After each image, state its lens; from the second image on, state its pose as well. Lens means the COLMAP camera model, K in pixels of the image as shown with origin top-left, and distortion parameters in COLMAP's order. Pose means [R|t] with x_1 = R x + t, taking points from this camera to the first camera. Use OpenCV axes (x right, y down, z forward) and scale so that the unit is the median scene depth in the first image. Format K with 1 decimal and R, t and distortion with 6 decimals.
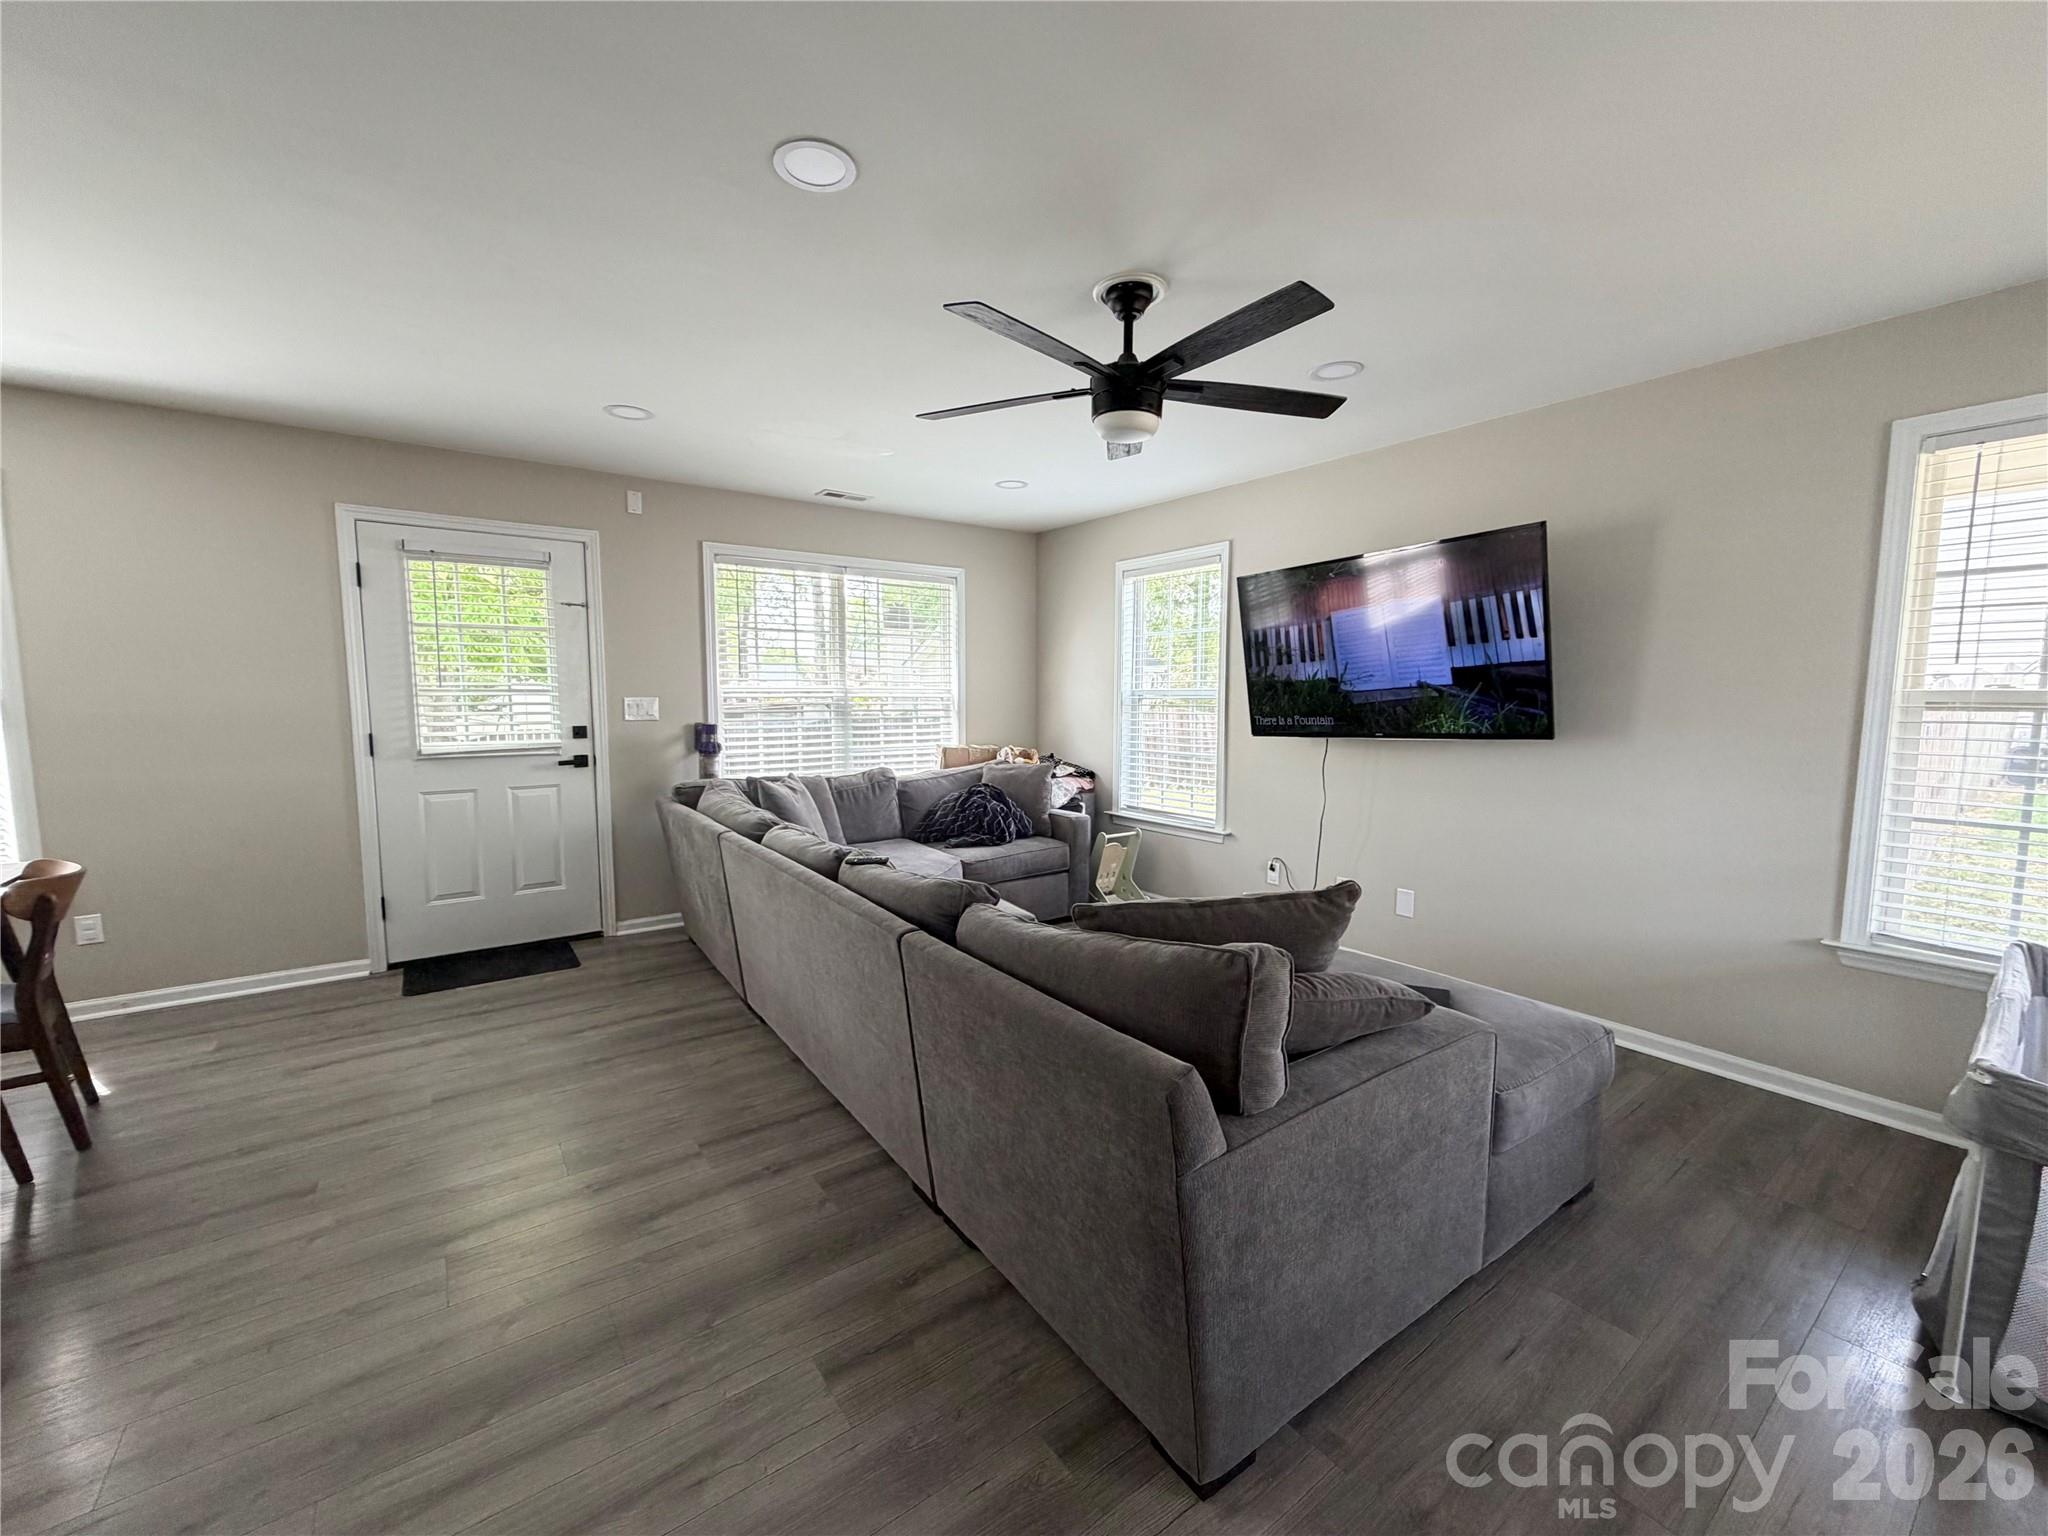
lens RADIAL K [[818.1, 0, 1026.1], [0, 818.1, 768.9], [0, 0, 1]] dist [0.001735, -0.000060]
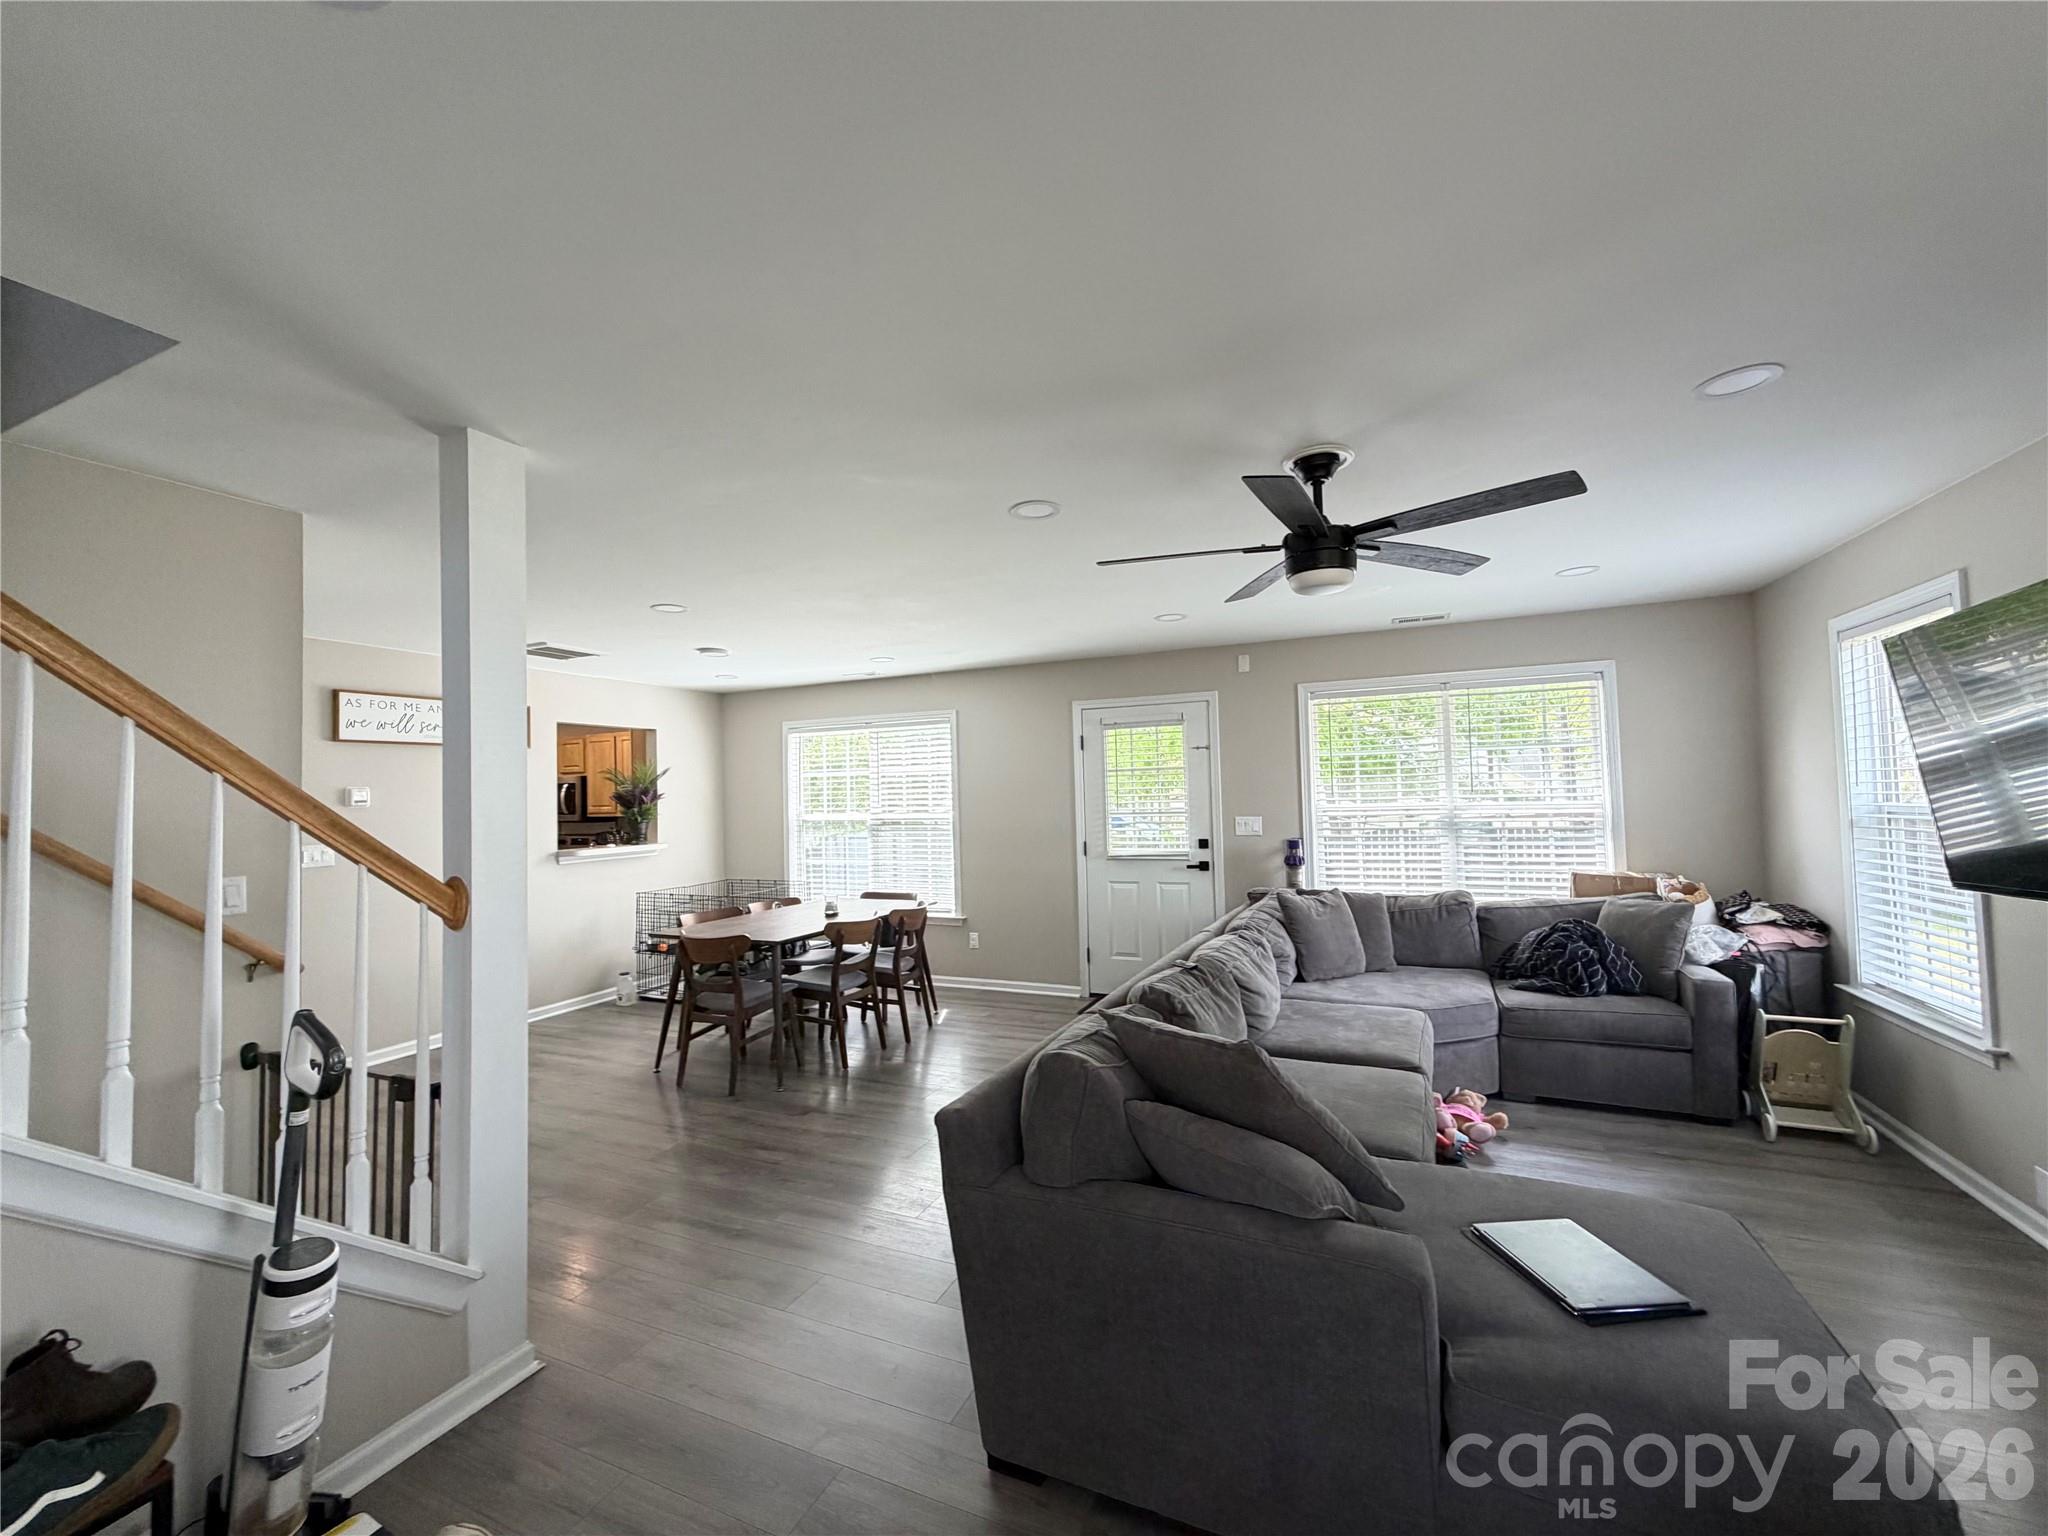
lens RADIAL K [[818.1, 0, 1019.3], [0, 818.1, 765.9], [0, 0, 1]] dist [0.001735, -0.000060]
pose [[0.493770, -0.048786, -0.868223, 0.429131], [-0.056377, 0.994529, -0.087945, -0.035018], [0.867763, 0.092373, 0.488318, 0.088267]]
